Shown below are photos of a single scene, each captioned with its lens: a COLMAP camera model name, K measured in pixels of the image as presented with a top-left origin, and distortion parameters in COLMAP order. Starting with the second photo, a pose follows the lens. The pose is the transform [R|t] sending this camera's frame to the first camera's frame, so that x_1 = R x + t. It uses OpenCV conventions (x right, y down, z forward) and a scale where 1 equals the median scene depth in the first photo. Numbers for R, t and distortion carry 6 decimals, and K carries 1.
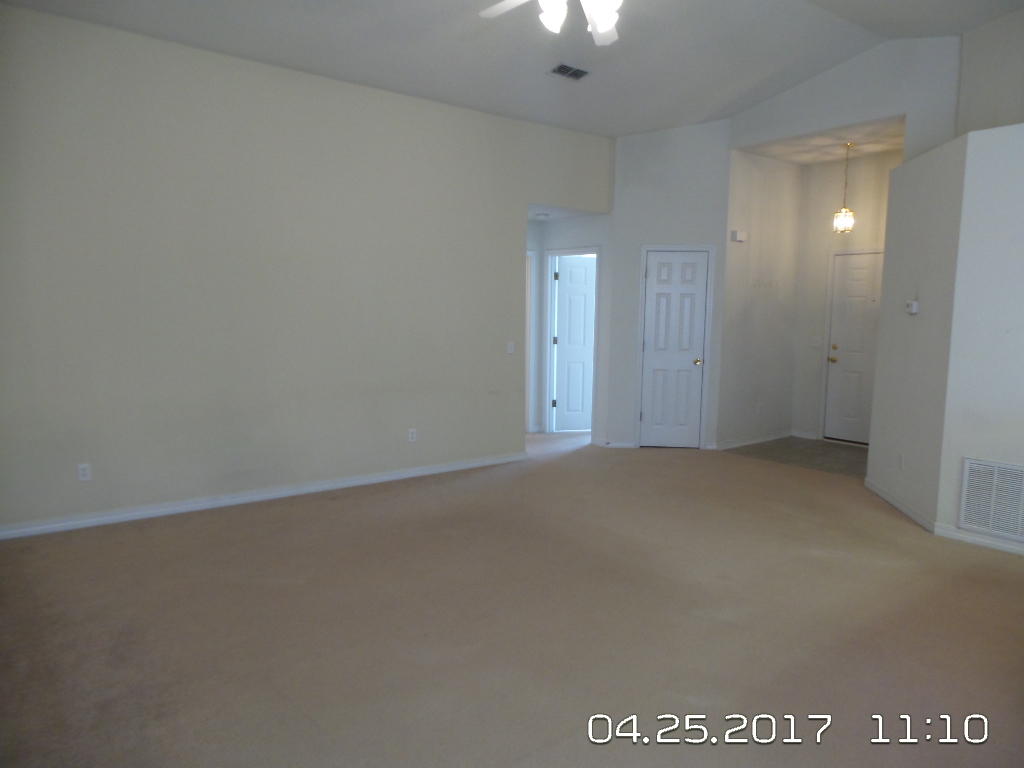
lens RADIAL K [[694.5, 0, 516.6], [0, 694.5, 386.1], [0, 0, 1]] dist [0.004365, 0.001993]
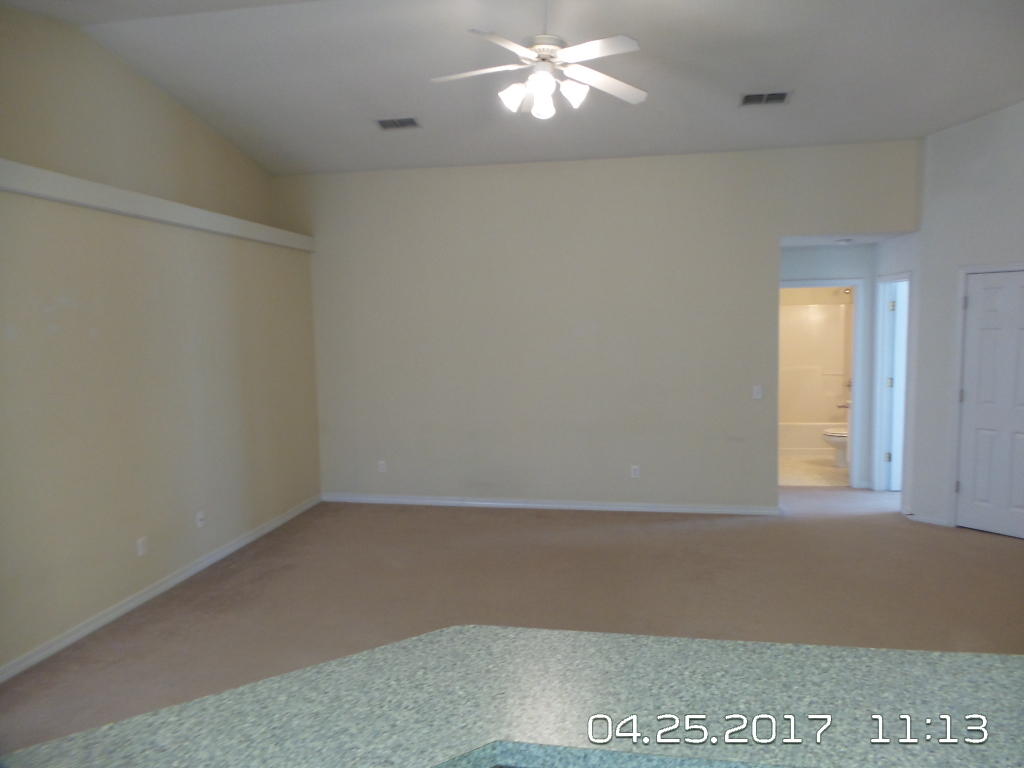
lens RADIAL K [[694.5, 0, 519.5], [0, 694.5, 384.6], [0, 0, 1]] dist [0.004365, 0.001993]
pose [[0.681359, 0.035590, -0.731084, 0.411419], [-0.053348, 0.998575, -0.001107, -0.043295], [0.730003, 0.039757, 0.682287, 0.114410]]
